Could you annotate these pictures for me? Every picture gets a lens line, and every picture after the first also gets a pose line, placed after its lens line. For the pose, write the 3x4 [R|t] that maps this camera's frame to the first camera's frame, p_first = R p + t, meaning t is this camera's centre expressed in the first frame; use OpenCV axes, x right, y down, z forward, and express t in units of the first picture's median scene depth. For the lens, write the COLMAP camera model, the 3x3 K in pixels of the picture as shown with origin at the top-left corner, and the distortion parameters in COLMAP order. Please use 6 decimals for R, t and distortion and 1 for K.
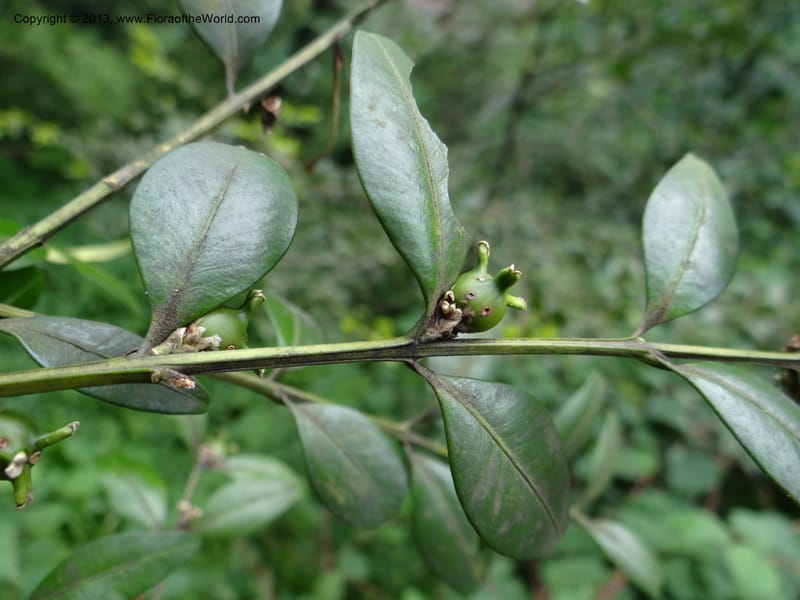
lens RADIAL K [[644.4, 0, 417.0], [0, 644.4, 301.1], [0, 0, 1]] dist [0.022841, -0.039468]
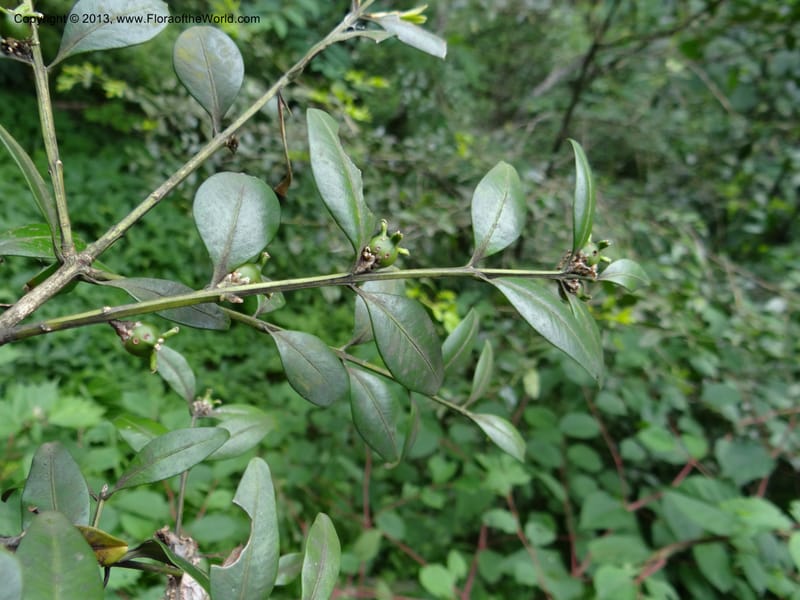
lens RADIAL K [[644.4, 0, 417.0], [0, 644.4, 301.1], [0, 0, 1]] dist [0.022841, -0.039468]
pose [[0.989130, -0.073485, 0.127364, -0.058505], [0.068980, 0.996838, 0.039440, 0.078086], [-0.129859, -0.030226, 0.991072, -0.905220]]
